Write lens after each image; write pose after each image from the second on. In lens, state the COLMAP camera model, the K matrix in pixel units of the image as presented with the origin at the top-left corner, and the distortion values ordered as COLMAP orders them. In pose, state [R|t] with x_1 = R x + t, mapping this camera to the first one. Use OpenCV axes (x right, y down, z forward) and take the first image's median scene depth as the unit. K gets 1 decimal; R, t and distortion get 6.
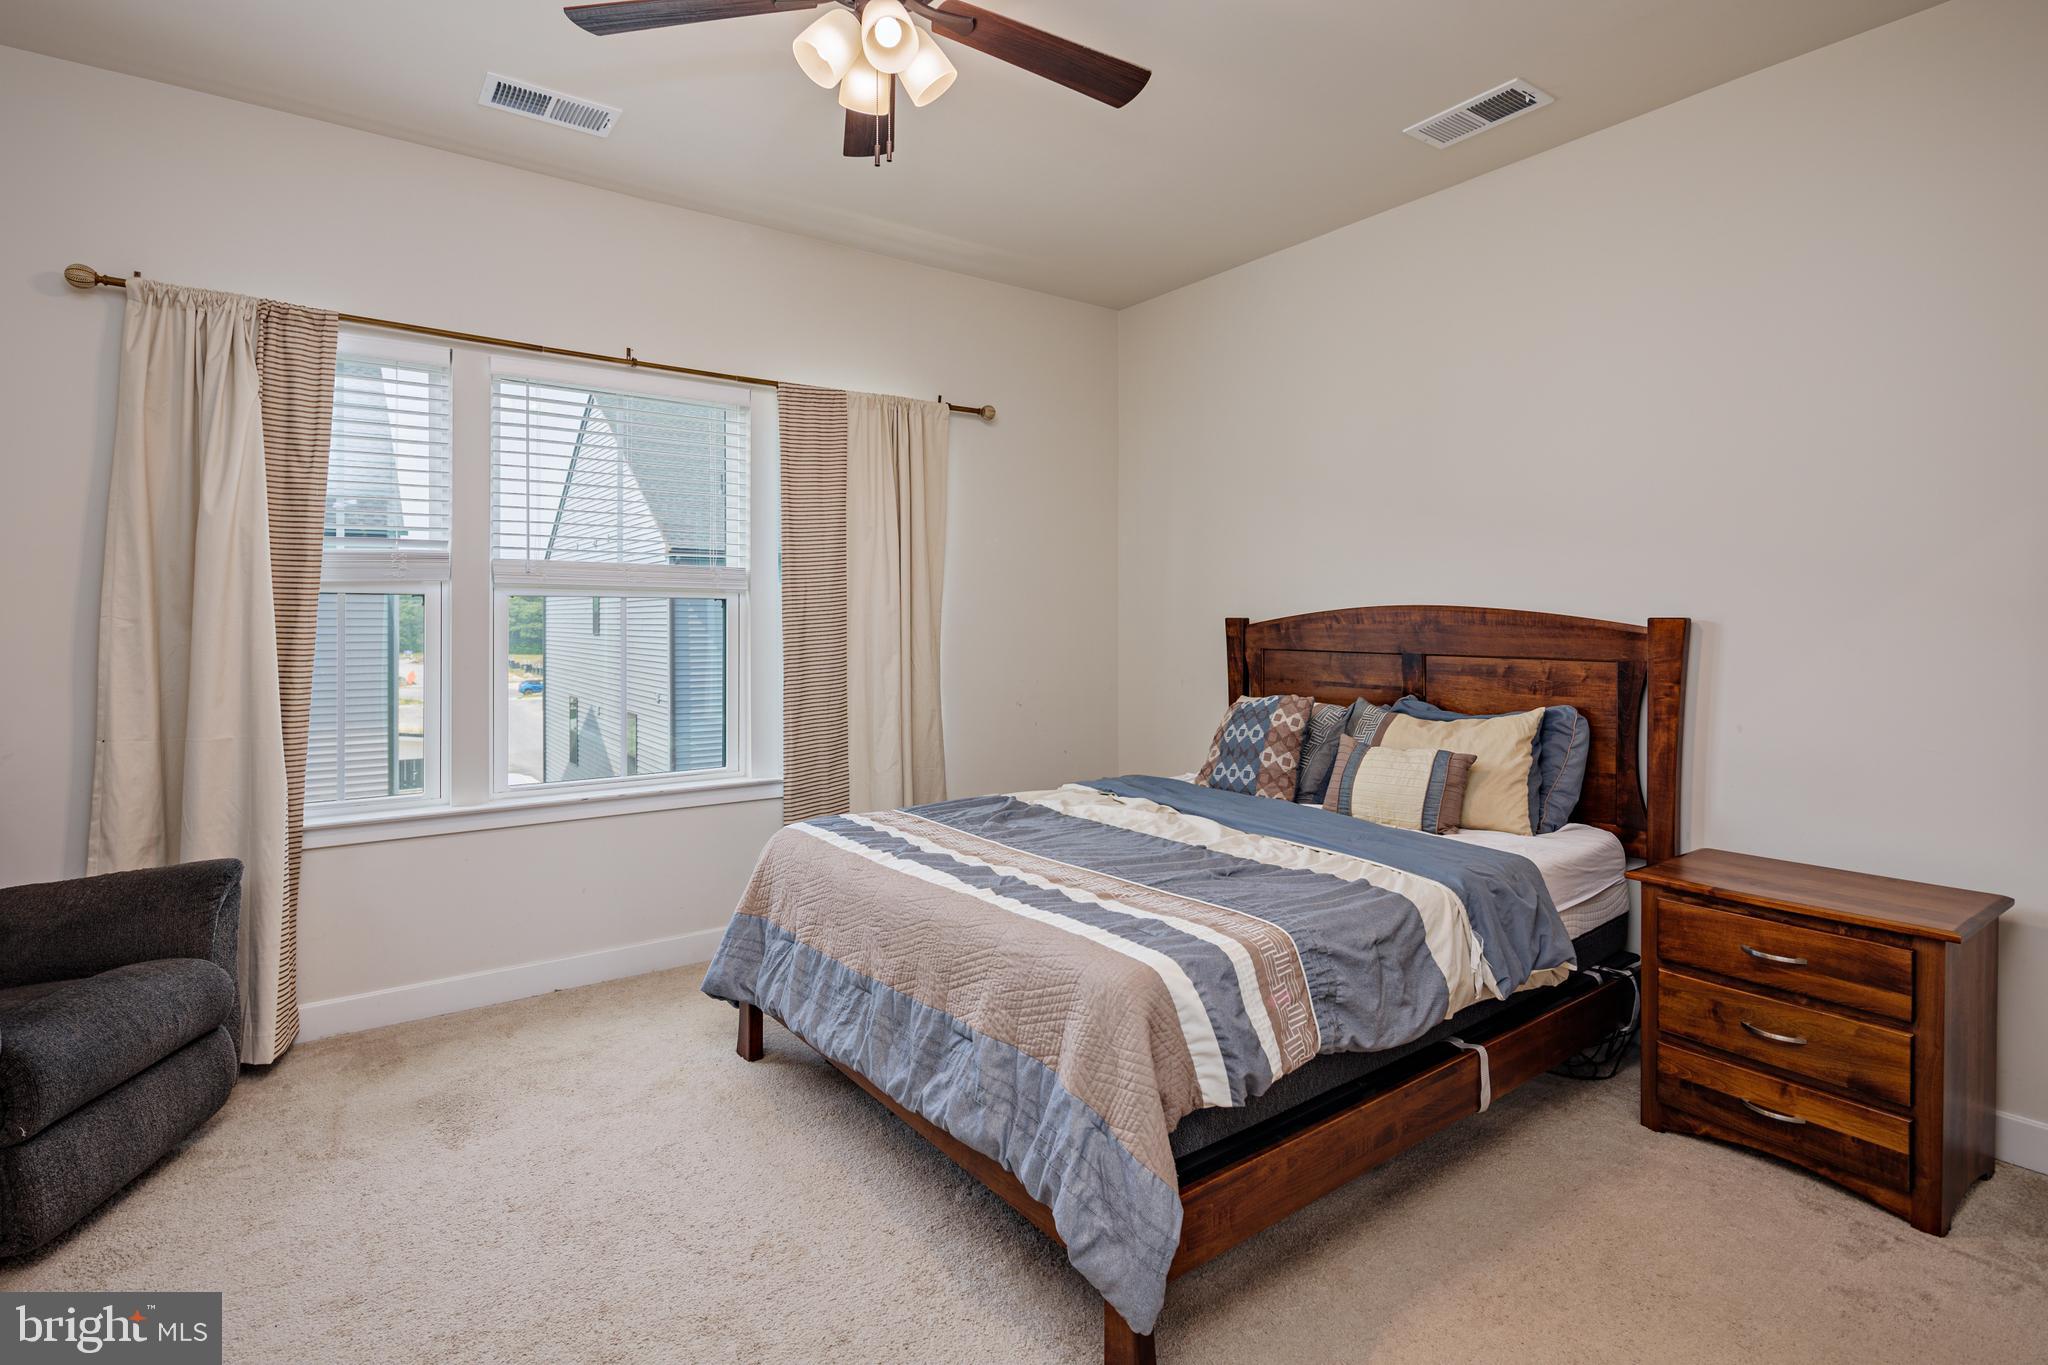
lens RADIAL K [[995.3, 0, 1006.2], [0, 995.3, 613.1], [0, 0, 1]] dist [0.007847, -0.006308]
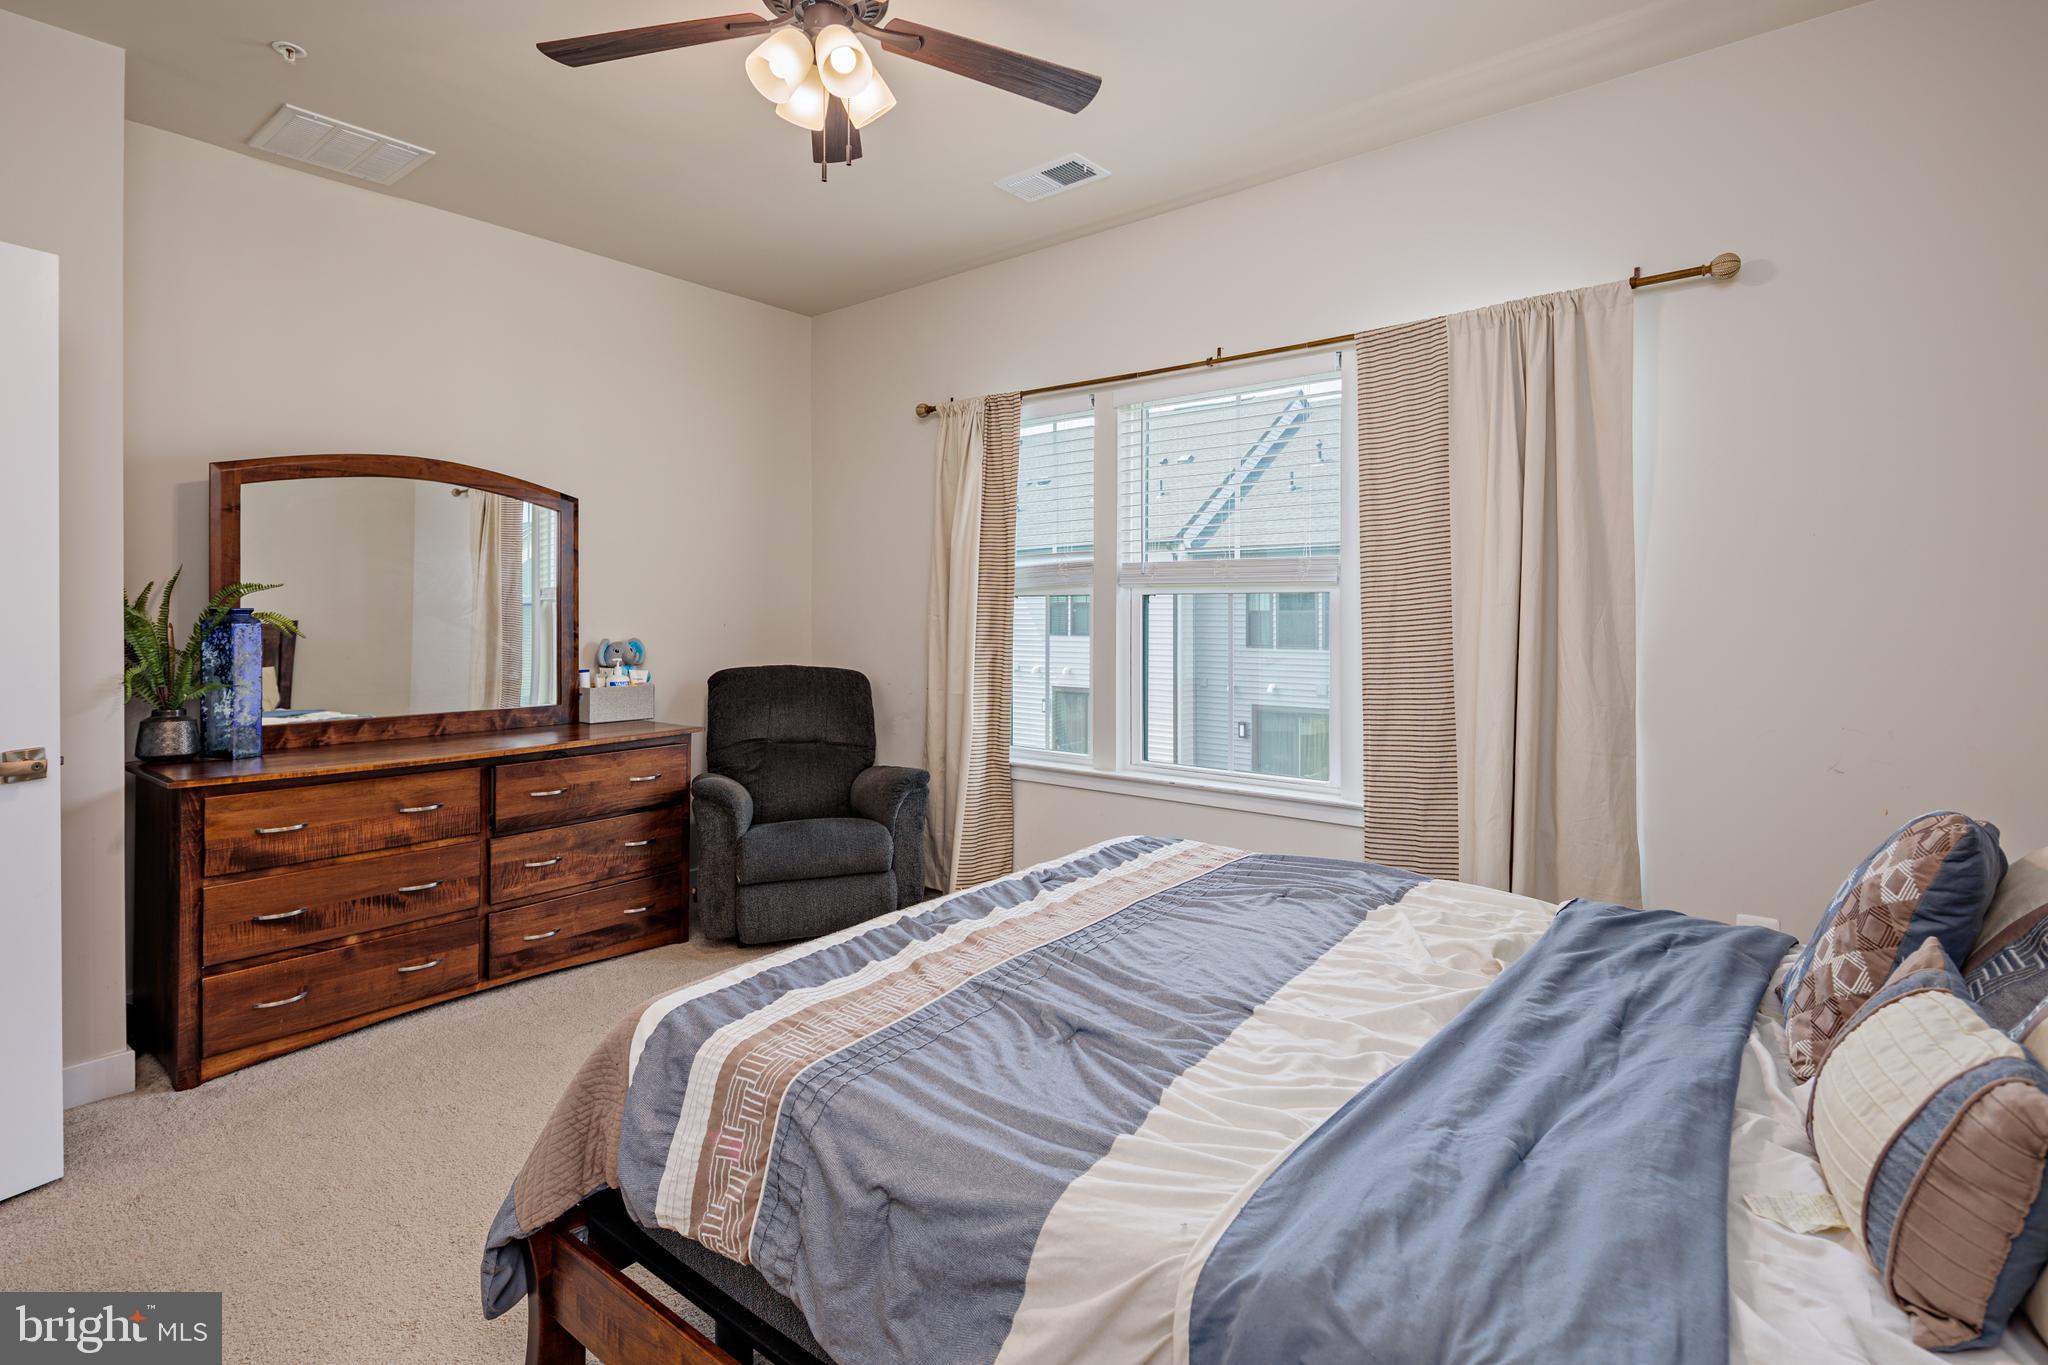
lens RADIAL K [[995.3, 0, 1041.3], [0, 995.3, 617.3], [0, 0, 1]] dist [0.007847, -0.006308]
pose [[0.265064, 0.001200, -0.964230, 0.495884], [0.001993, 0.999996, 0.001792, 0.005446], [0.964229, -0.002396, 0.265060, 0.501027]]
